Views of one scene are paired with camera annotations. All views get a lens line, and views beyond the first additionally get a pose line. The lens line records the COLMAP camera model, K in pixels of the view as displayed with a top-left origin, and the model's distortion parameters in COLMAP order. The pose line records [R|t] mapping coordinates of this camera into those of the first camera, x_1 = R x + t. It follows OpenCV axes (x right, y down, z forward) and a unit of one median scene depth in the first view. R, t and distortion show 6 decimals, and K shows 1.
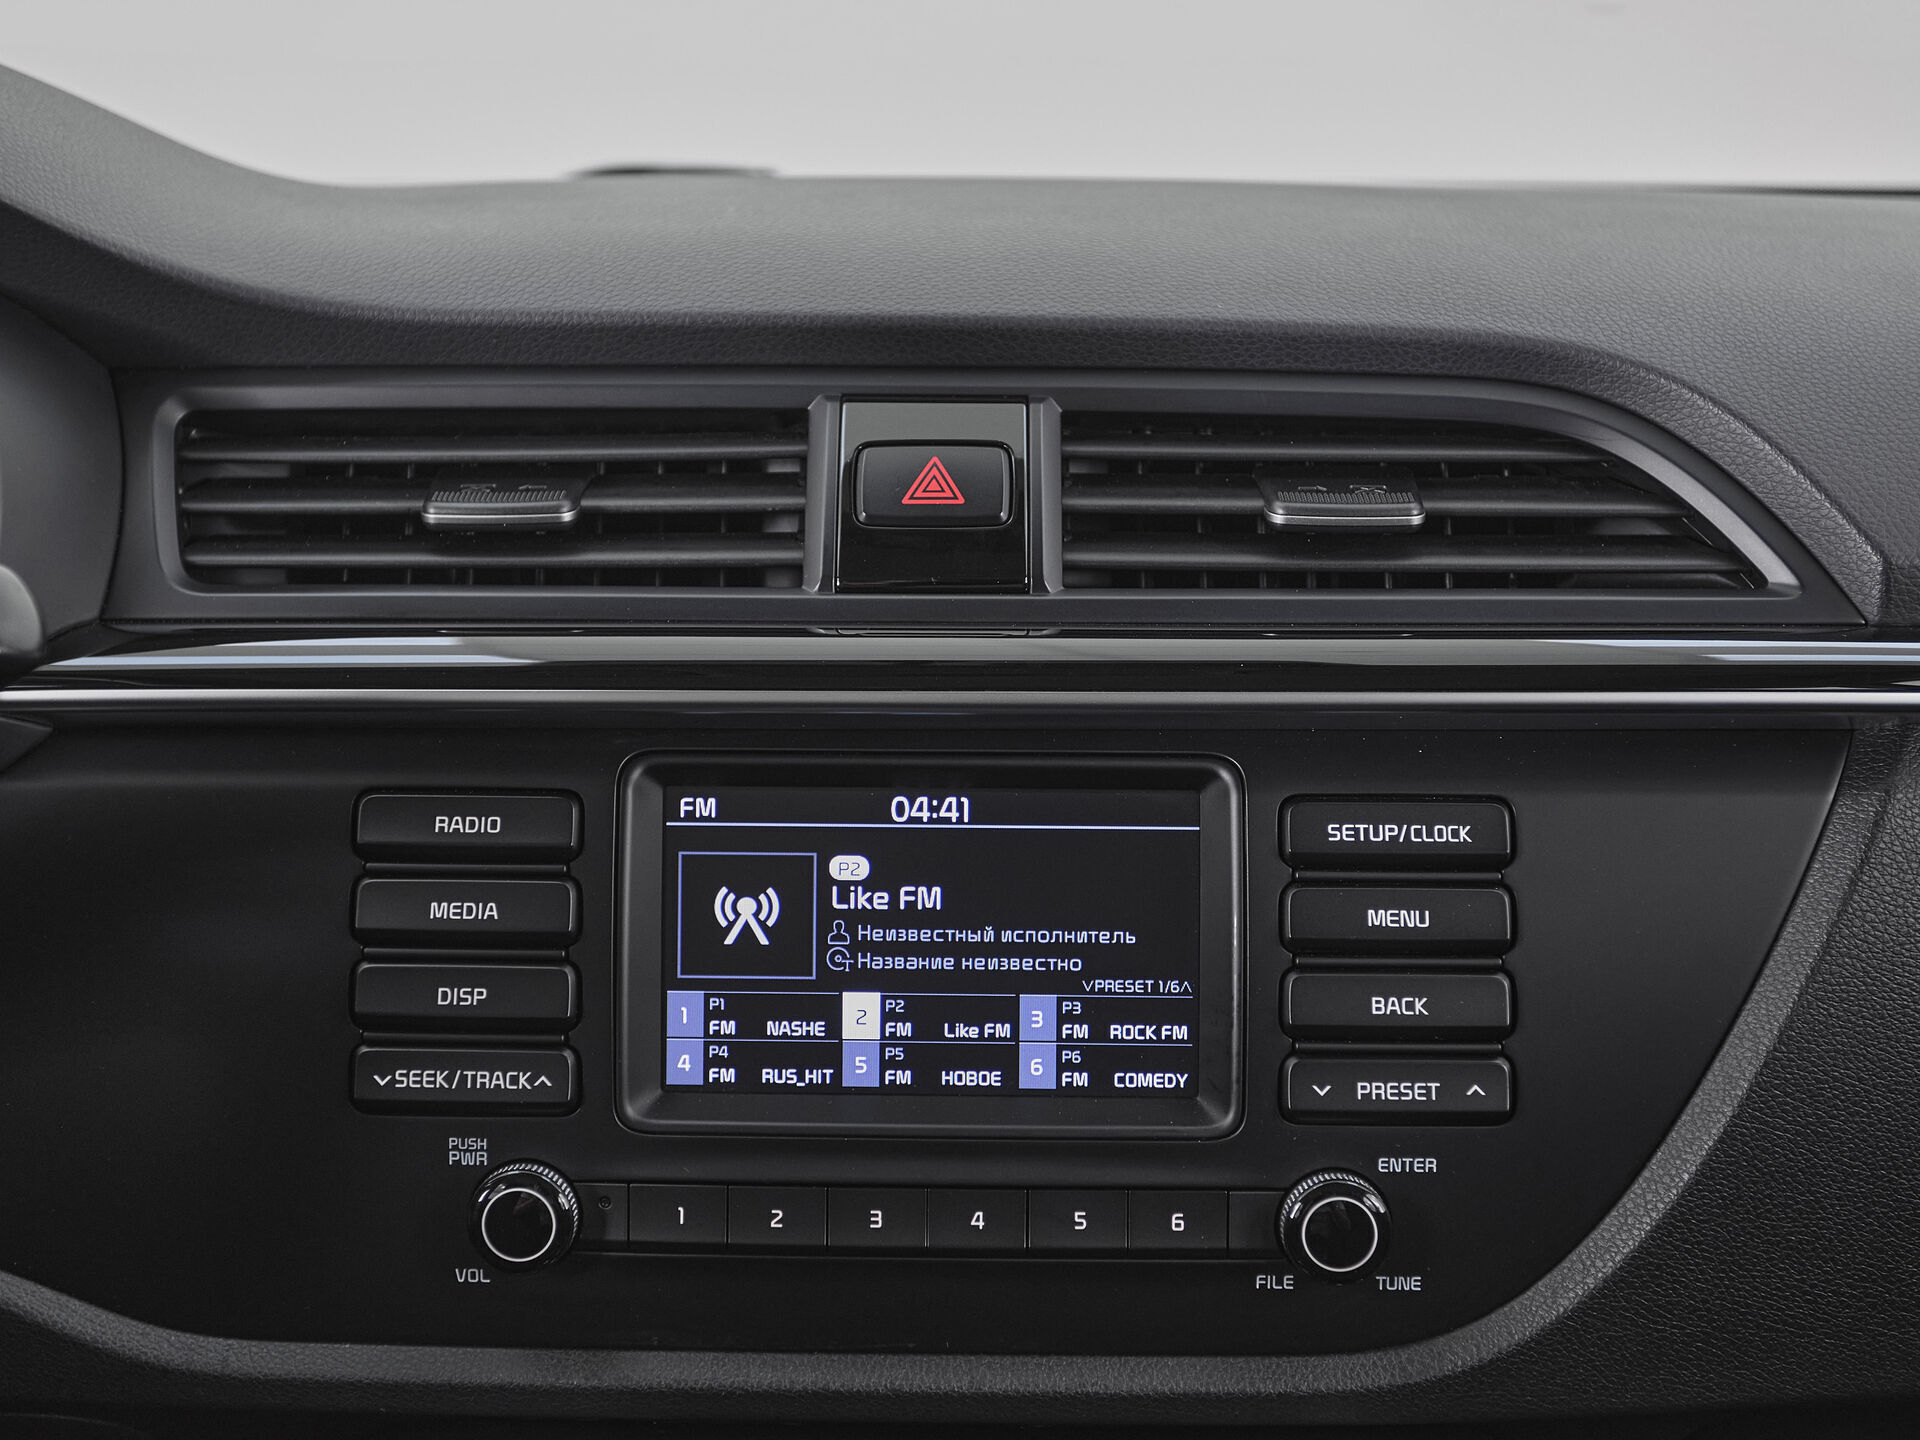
lens RADIAL K [[2558.6, 0, 907.1], [0, 2558.6, 716.5], [0, 0, 1]] dist [0.032570, 0.000000]
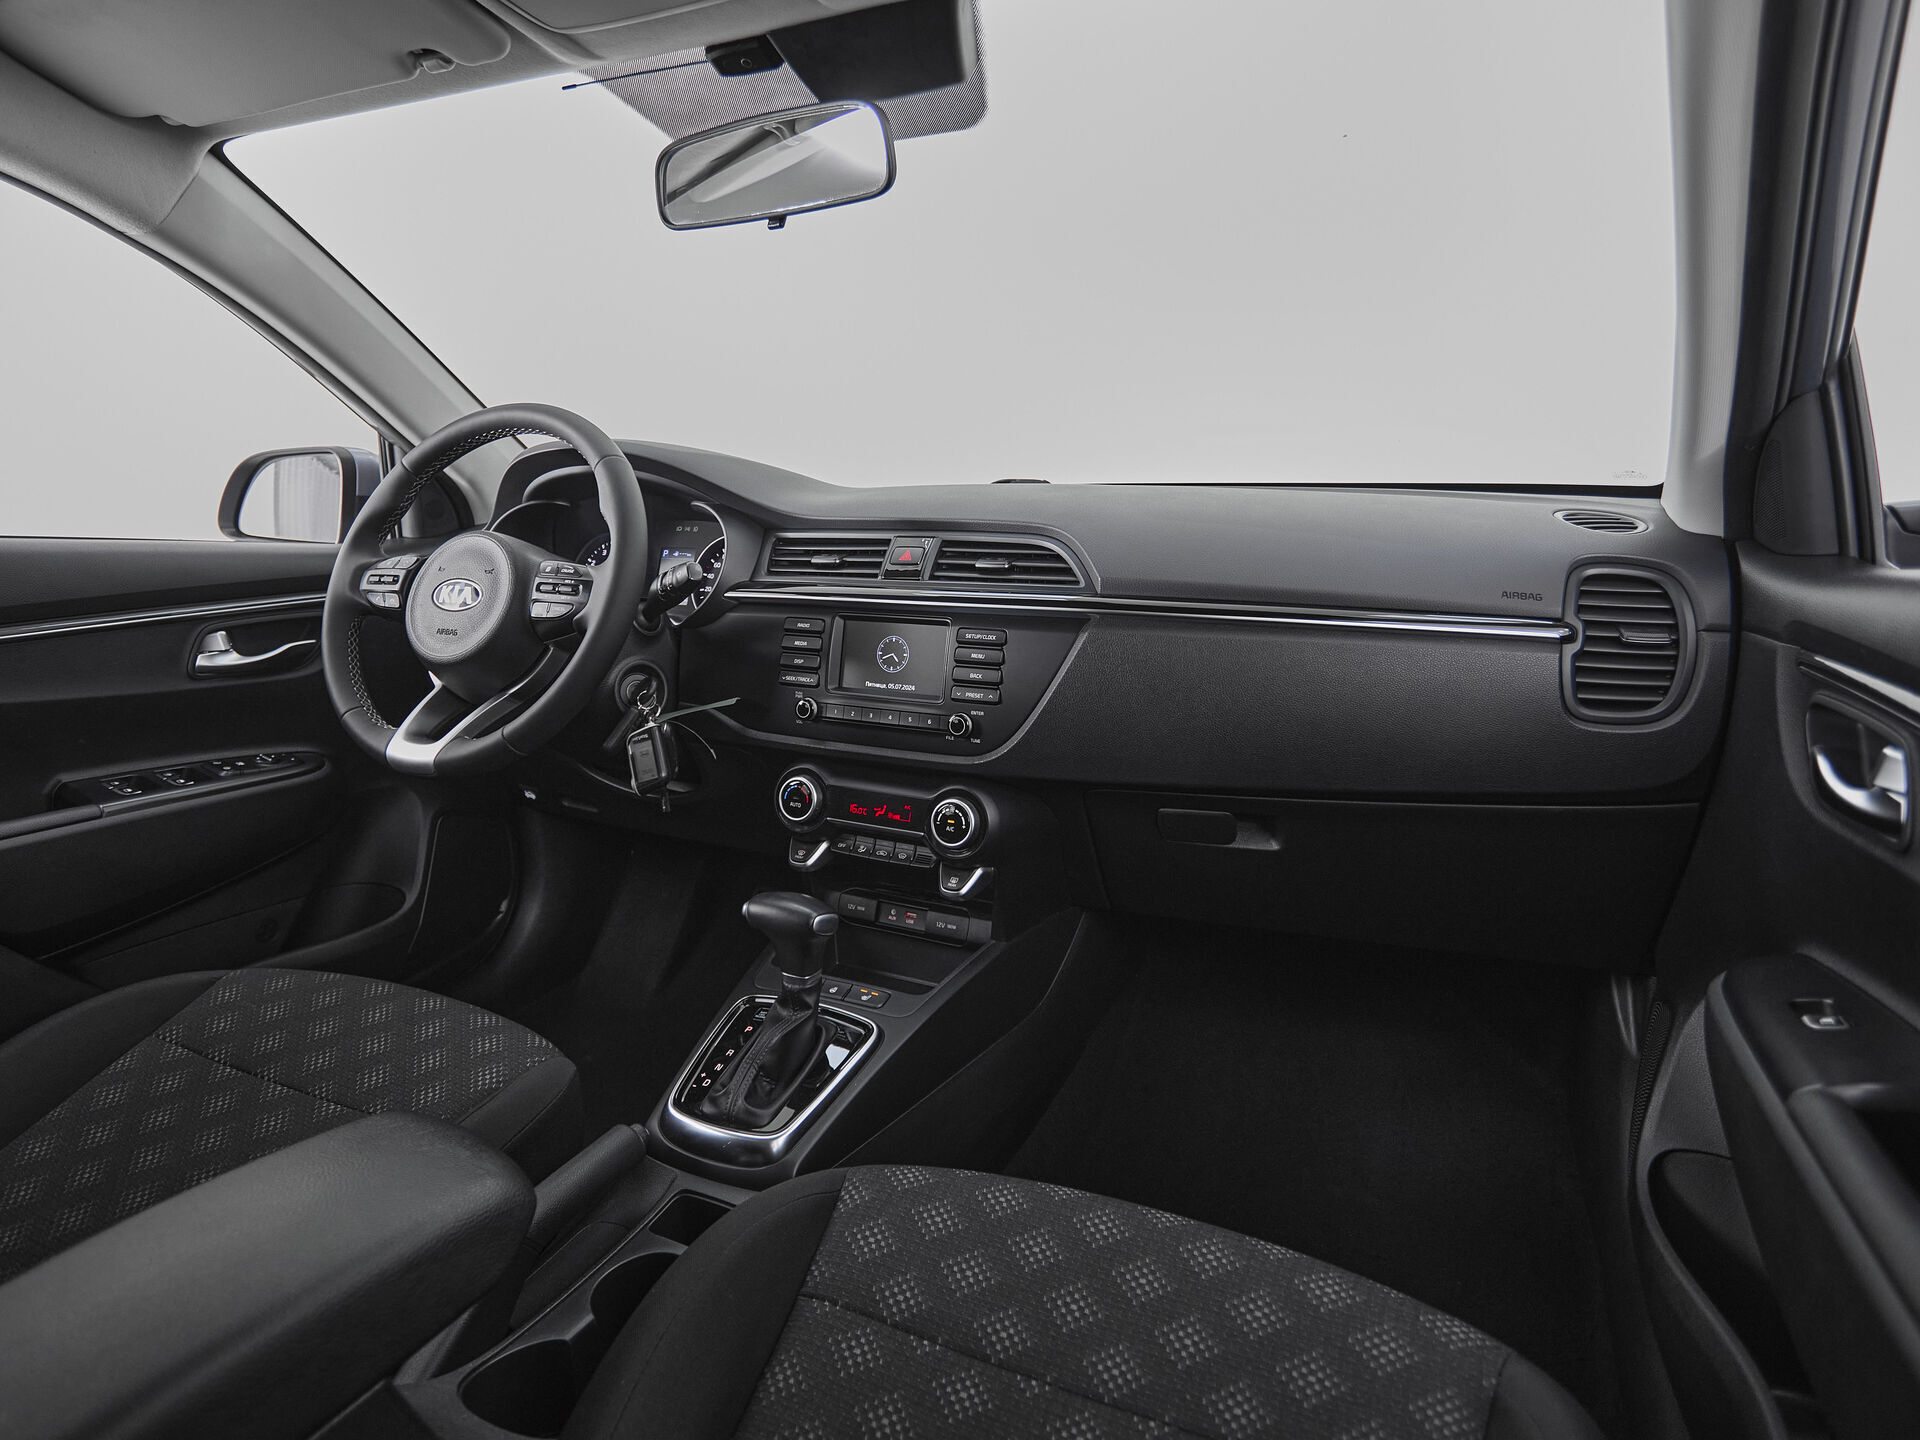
lens RADIAL K [[1098.8, 0, 927.1], [0, 1098.8, 694.7], [0, 0, 1]] dist [0.000779, -0.008112]
pose [[0.891866, 0.076064, -0.445859, 0.935333], [-0.079642, 0.996766, 0.010740, 0.128986], [0.445234, 0.025930, 0.895039, -0.698509]]
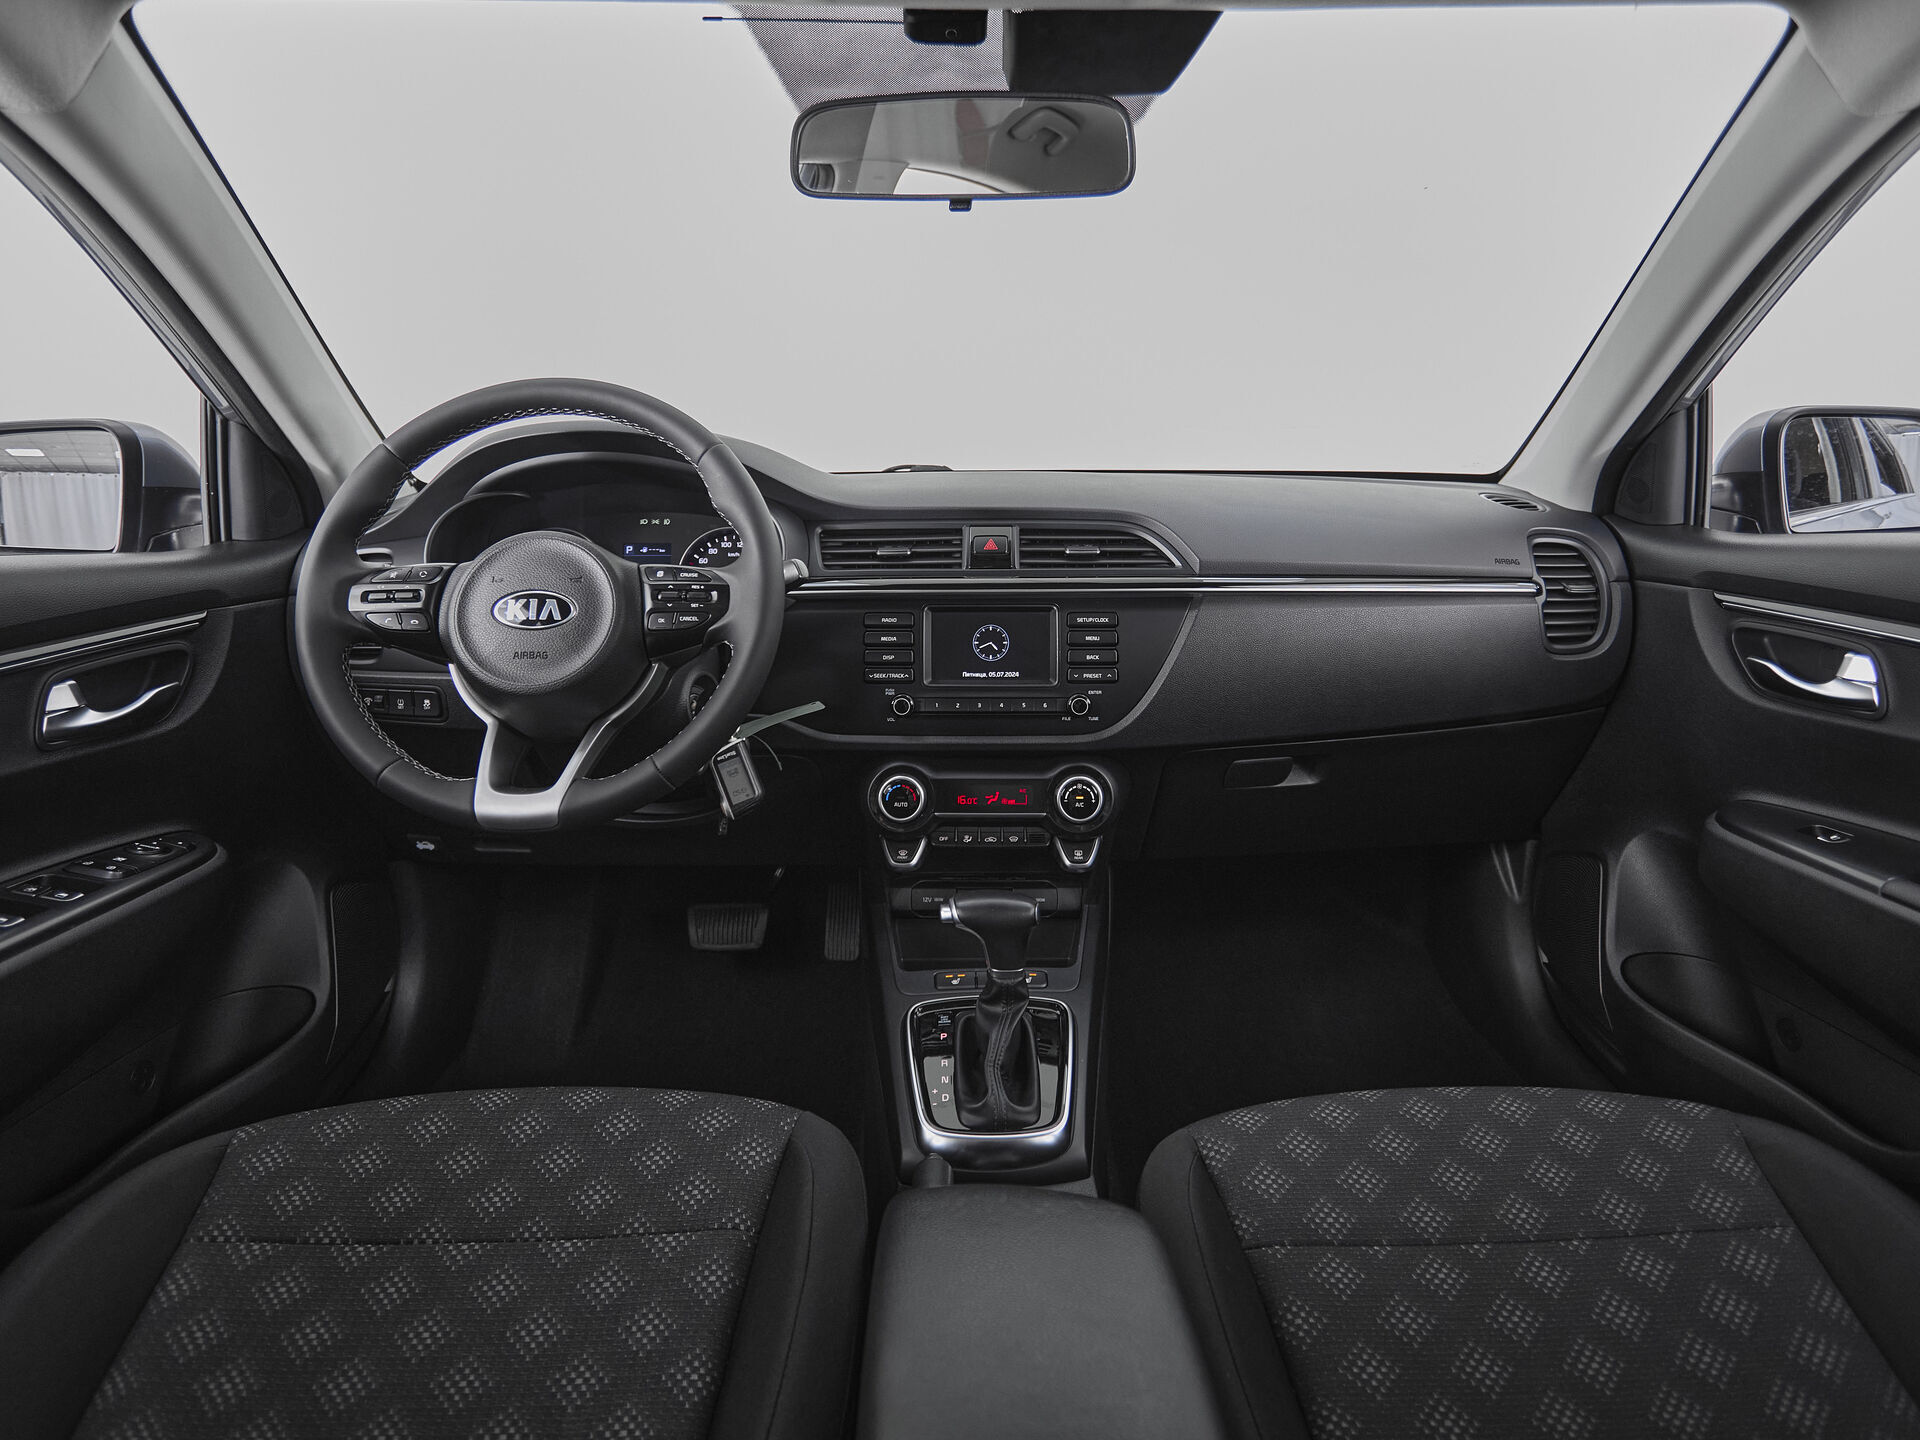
lens RADIAL K [[1065.7, 0, 981.8], [0, 1065.7, 694.5], [0, 0, 1]] dist [-0.001425, -0.006969]
pose [[0.999966, -0.007318, 0.003868, -0.014941], [0.007232, 0.999732, 0.021996, 0.133487], [-0.004028, -0.021967, 0.999751, -0.895925]]
